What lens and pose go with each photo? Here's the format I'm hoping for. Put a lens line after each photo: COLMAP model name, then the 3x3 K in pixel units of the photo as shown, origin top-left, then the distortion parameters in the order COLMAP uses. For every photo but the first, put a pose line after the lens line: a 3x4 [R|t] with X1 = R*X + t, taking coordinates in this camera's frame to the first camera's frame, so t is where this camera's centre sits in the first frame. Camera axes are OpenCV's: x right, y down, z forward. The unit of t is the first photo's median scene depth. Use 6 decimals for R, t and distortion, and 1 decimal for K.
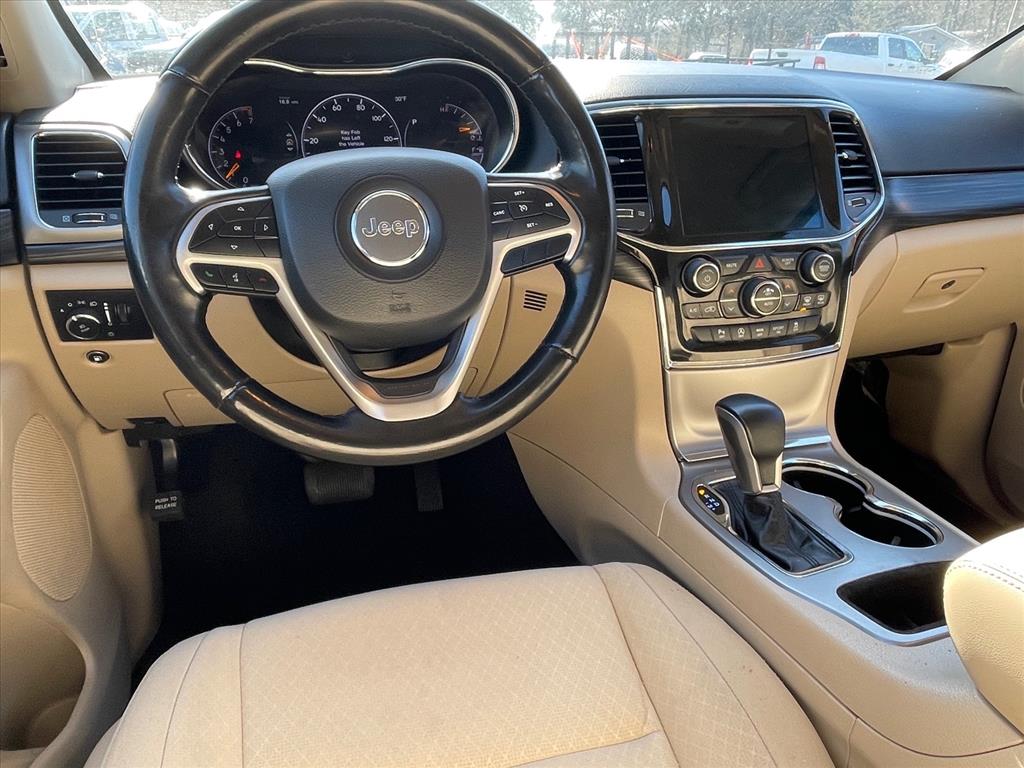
lens RADIAL K [[761.2, 0, 507.9], [0, 761.2, 357.0], [0, 0, 1]] dist [-0.000146, -0.001811]
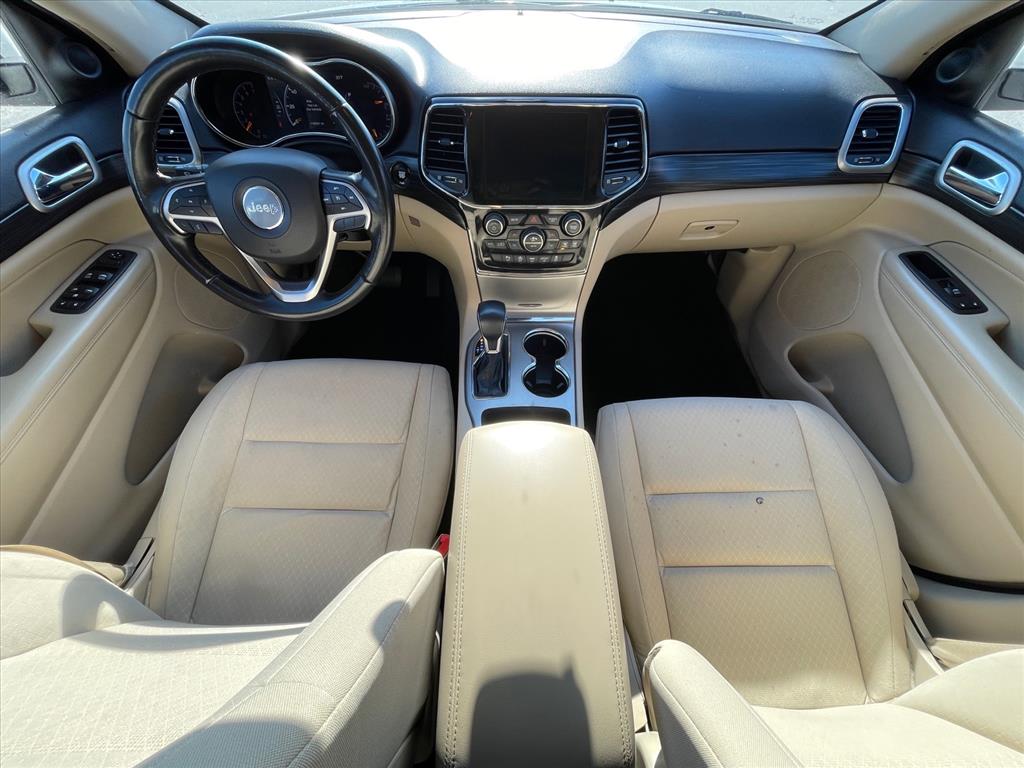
lens RADIAL K [[410.7, 0, 512.0], [0, 410.7, 384.0], [0, 0, 1]] dist [0.001018, -0.000233]
pose [[0.959721, 0.215550, -0.180203, 0.534334], [-0.095469, 0.853430, 0.512389, -0.277082], [0.264236, -0.474547, 0.839634, 0.056682]]
